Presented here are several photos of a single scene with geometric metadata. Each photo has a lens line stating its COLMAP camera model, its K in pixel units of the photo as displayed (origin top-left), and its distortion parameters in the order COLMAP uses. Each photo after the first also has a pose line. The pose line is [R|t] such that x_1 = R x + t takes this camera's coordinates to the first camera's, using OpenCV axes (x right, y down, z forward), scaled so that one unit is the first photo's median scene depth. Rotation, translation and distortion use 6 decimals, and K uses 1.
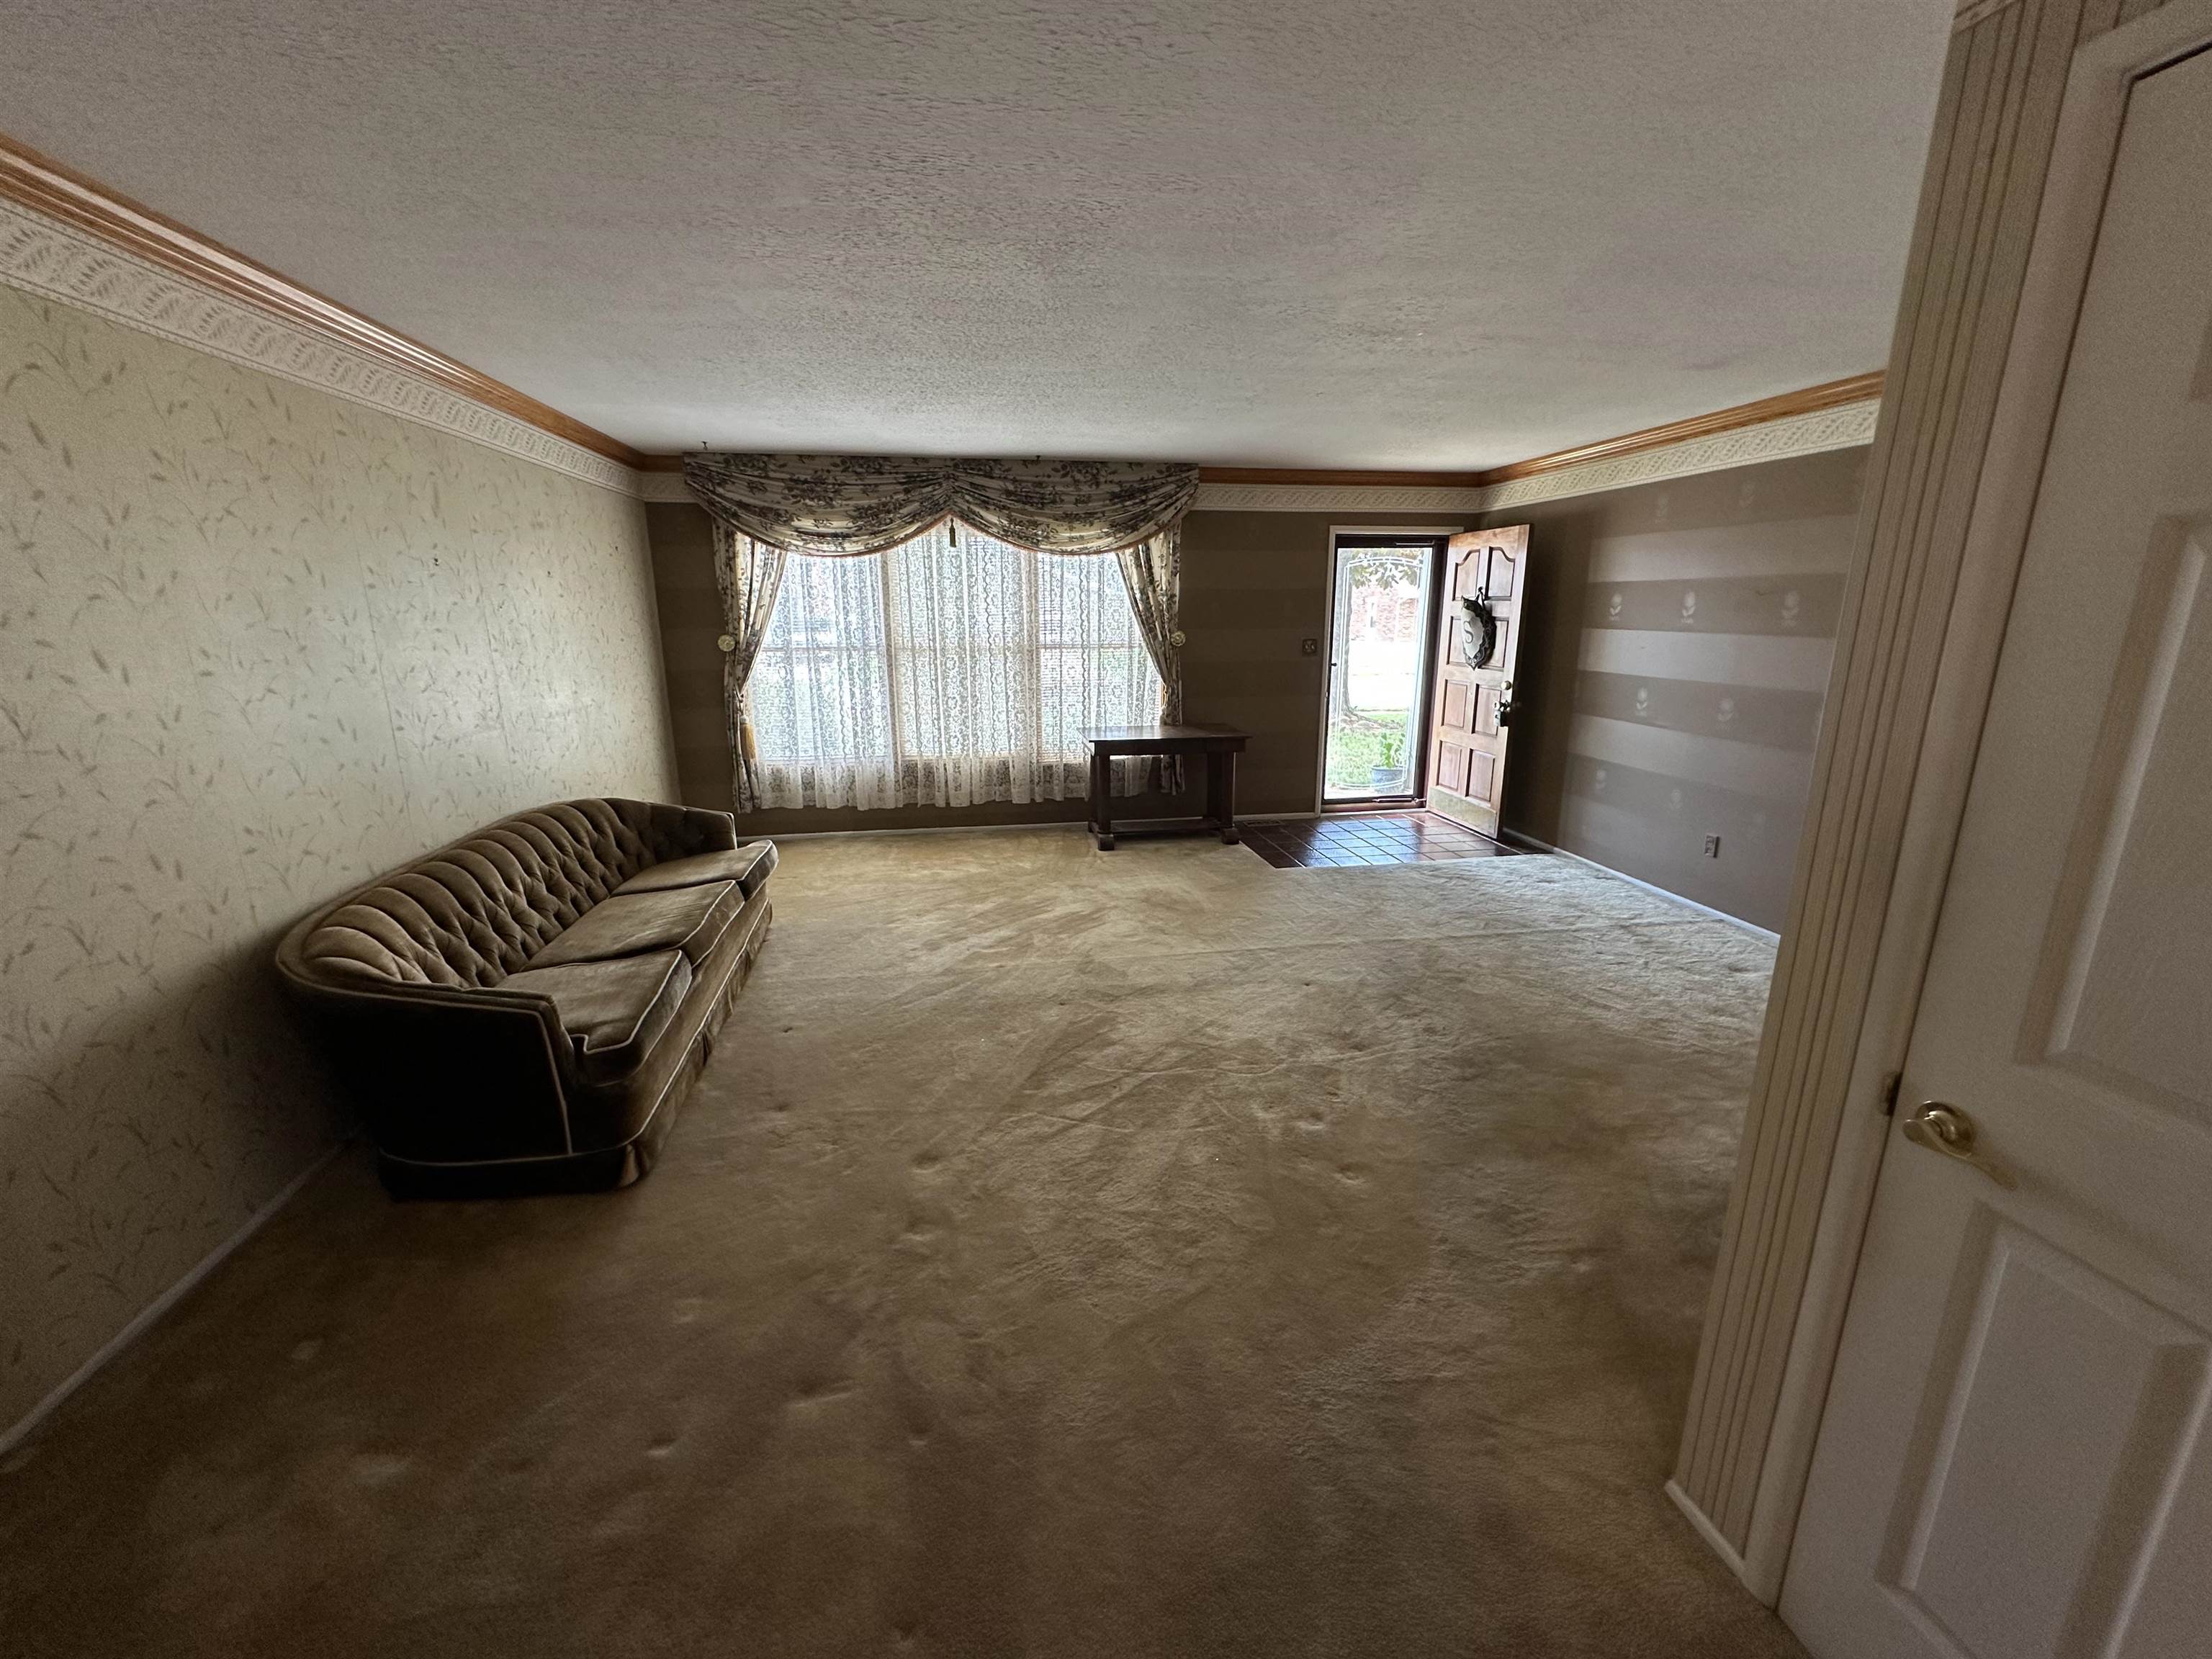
lens RADIAL K [[879.8, 0, 1106.0], [0, 879.8, 829.5], [0, 0, 1]] dist [-0.002997, 0.000178]
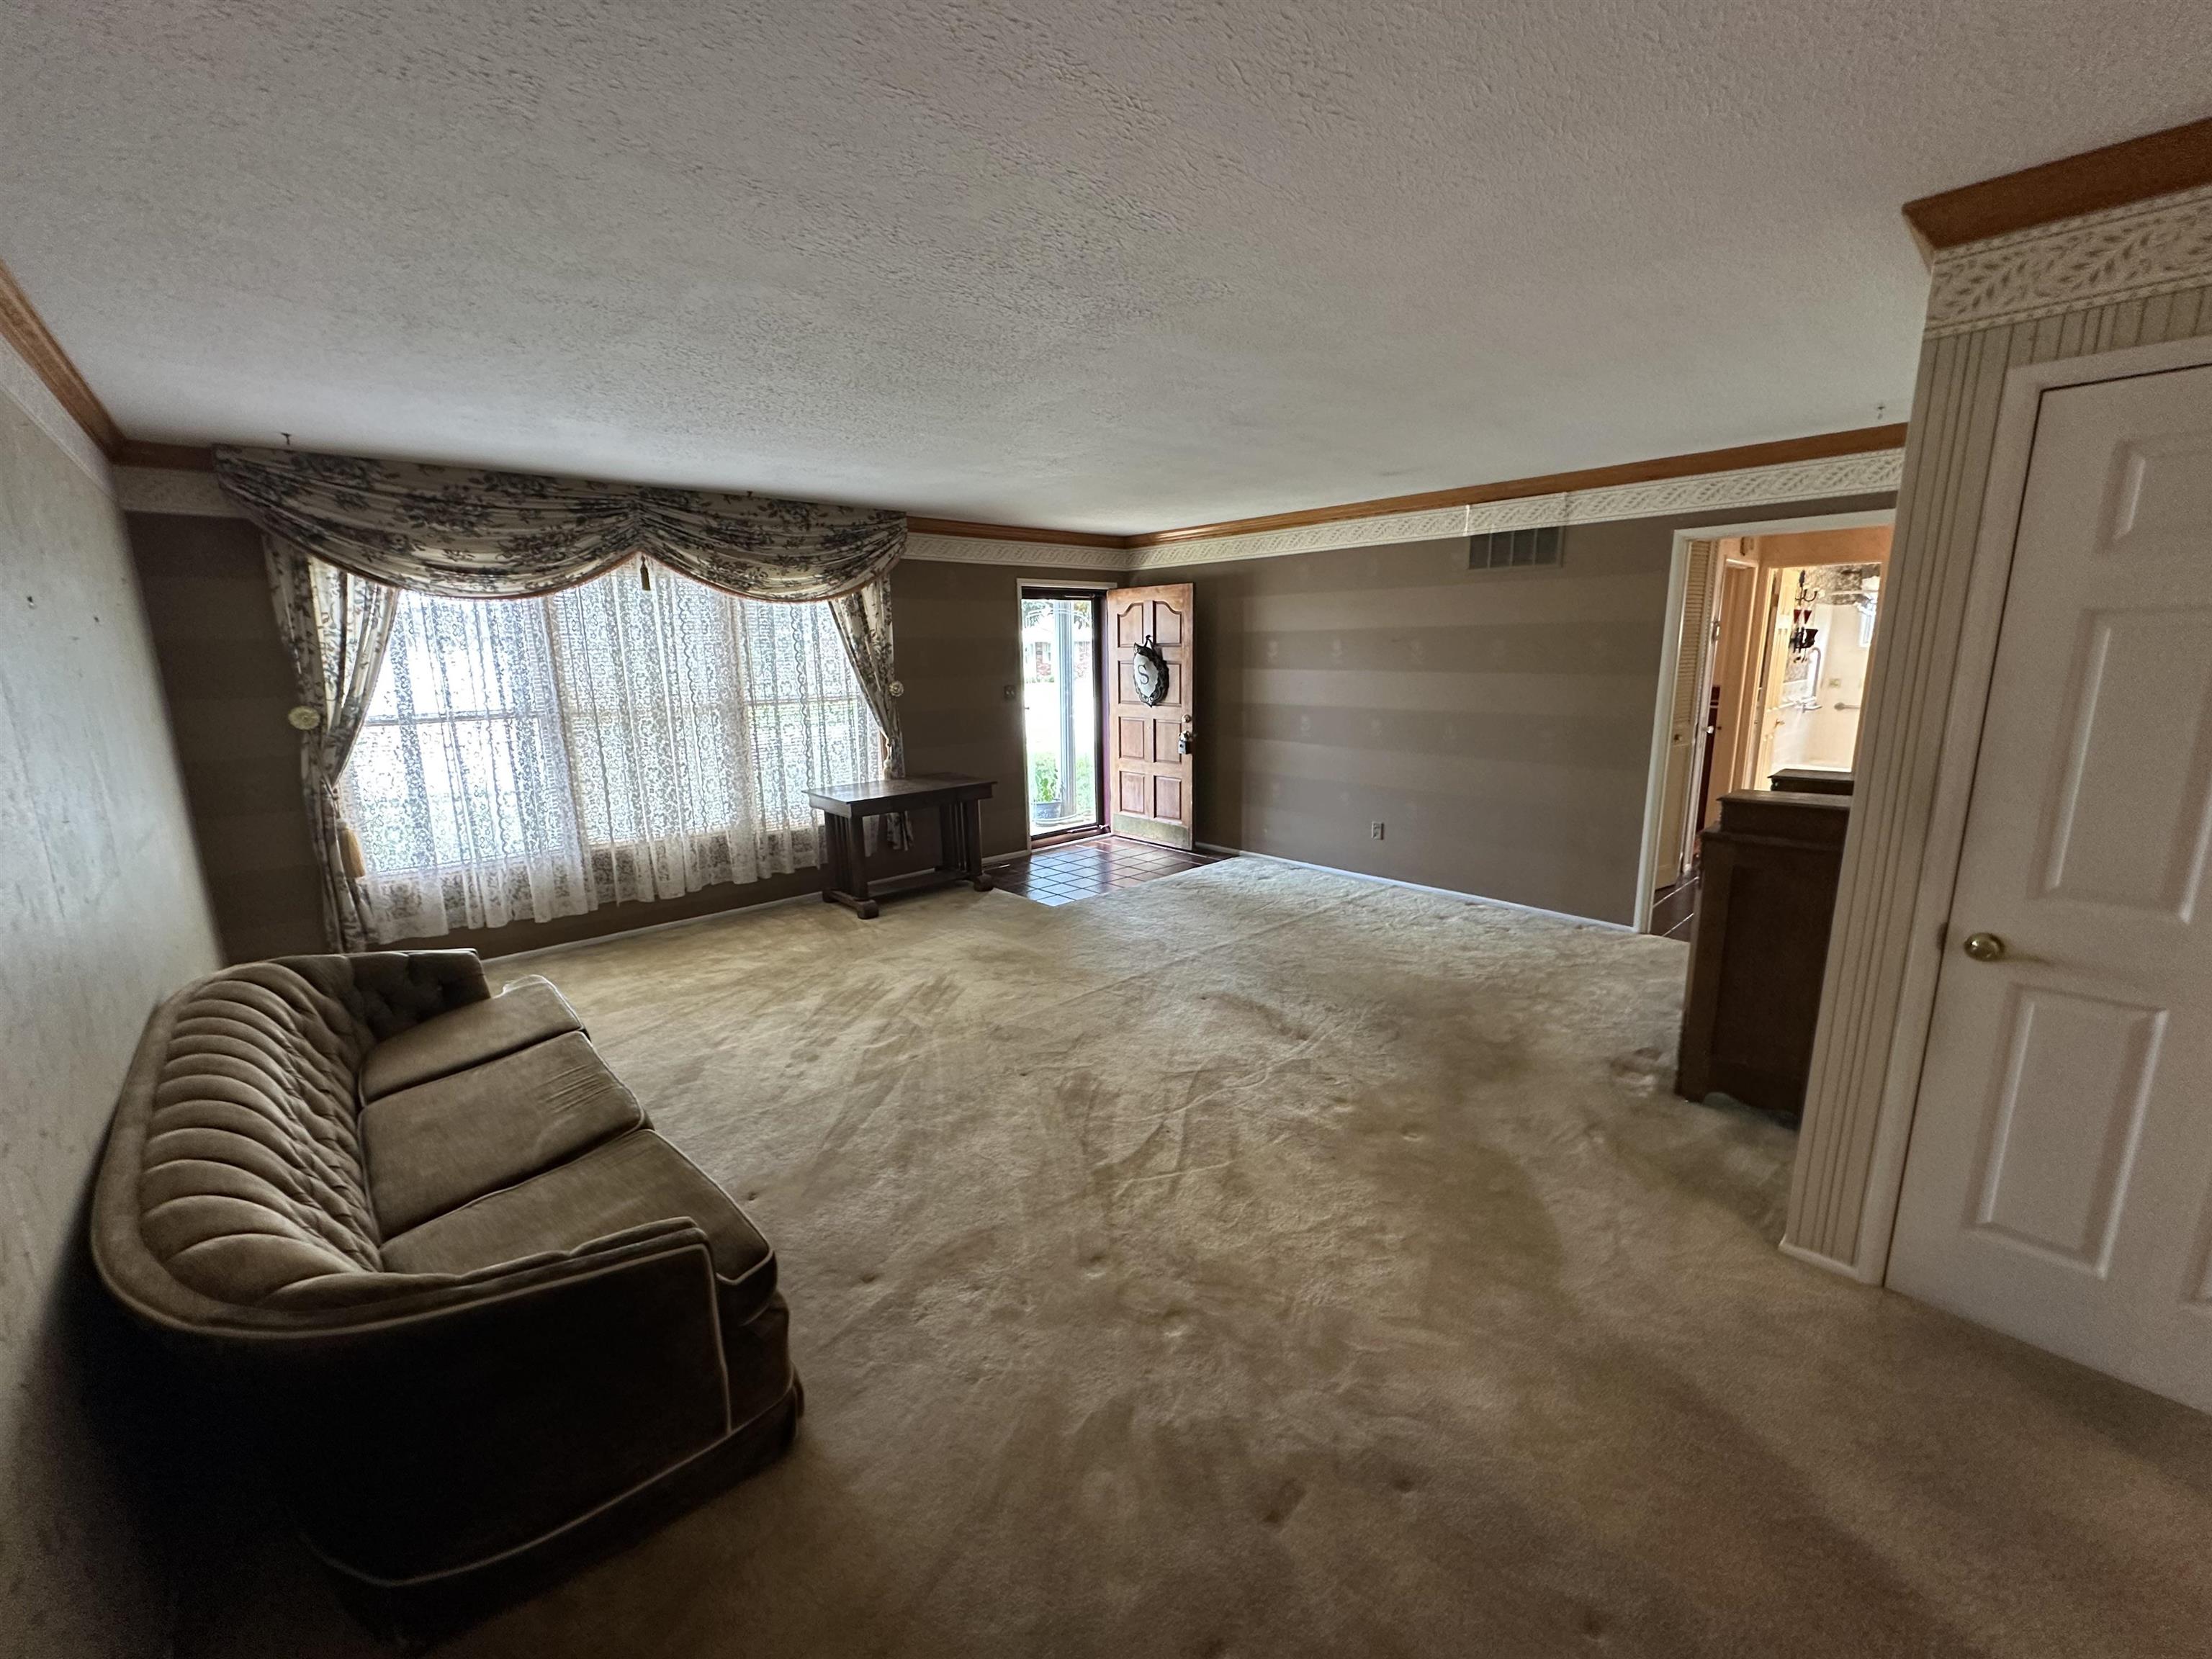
lens RADIAL K [[879.8, 0, 1106.0], [0, 879.8, 829.5], [0, 0, 1]] dist [-0.002997, 0.000178]
pose [[0.837880, -0.119643, 0.532582, -0.278635], [0.145501, 0.989336, -0.006657, -0.026754], [-0.526105, 0.083069, 0.846352, 0.081650]]
